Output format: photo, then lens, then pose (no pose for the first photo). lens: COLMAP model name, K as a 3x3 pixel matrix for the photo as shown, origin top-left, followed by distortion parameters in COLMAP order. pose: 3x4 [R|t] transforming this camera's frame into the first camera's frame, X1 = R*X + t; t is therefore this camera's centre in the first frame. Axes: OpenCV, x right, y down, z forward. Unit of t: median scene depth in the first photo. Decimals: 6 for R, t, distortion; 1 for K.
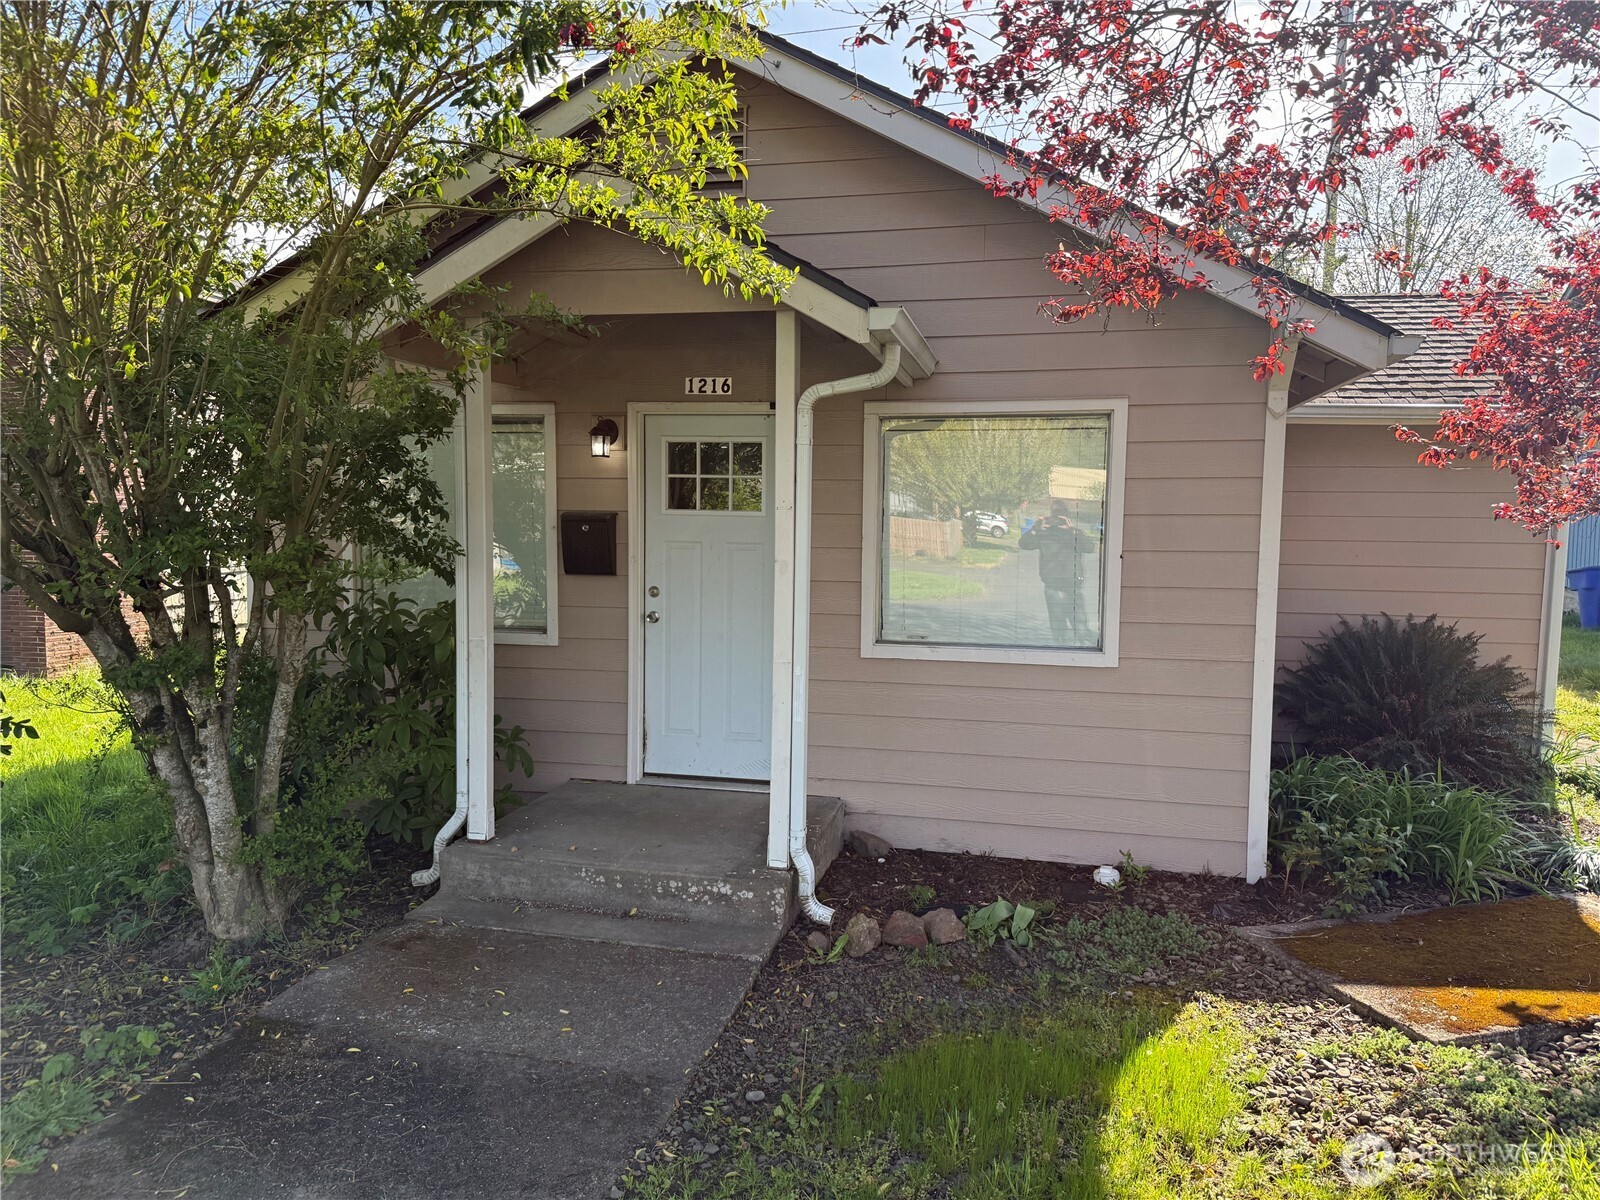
lens RADIAL K [[1134.1, 0, 799.8], [0, 1134.1, 601.0], [0, 0, 1]] dist [0.038768, -0.059763]
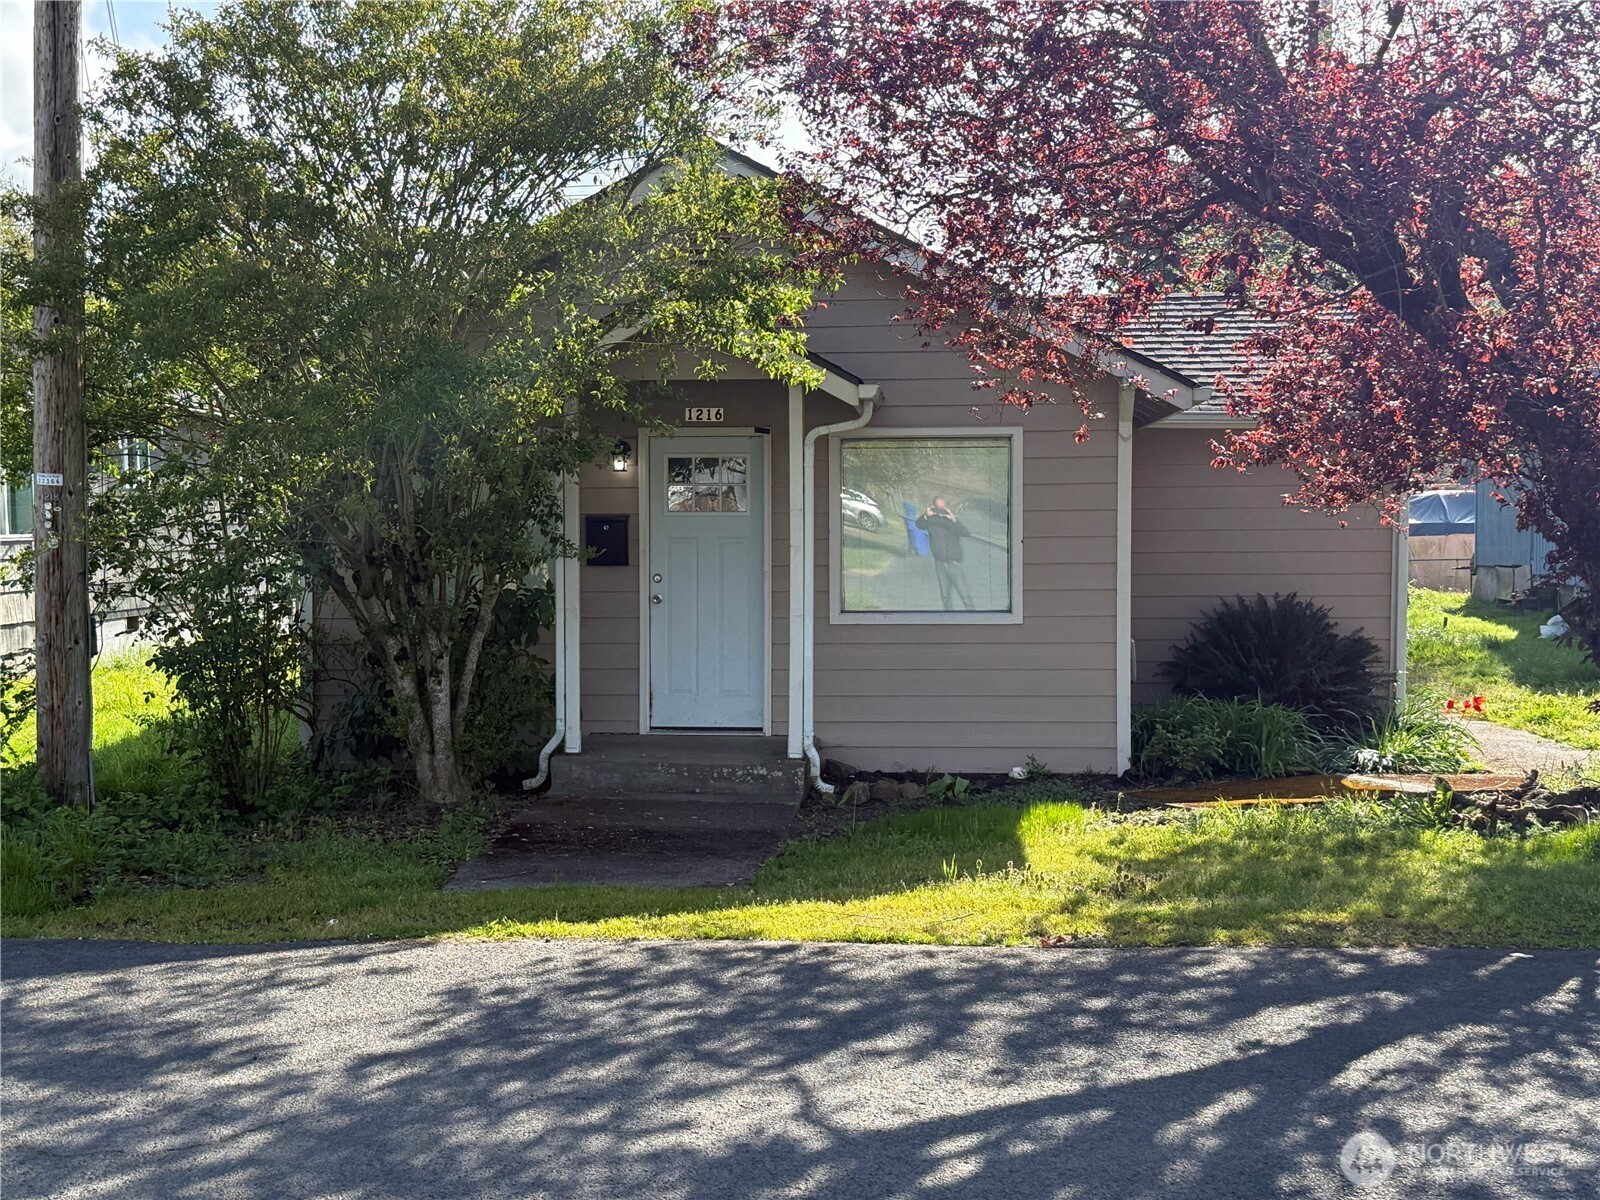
lens RADIAL K [[2089.3, 0, 796.9], [0, 2089.3, 603.1], [0, 0, 1]] dist [-0.021070, 0.000000]
pose [[0.988979, -0.022088, 0.146401, -0.380034], [0.026730, 0.999198, -0.029812, 0.110291], [-0.145625, 0.033397, 0.988776, -1.547020]]
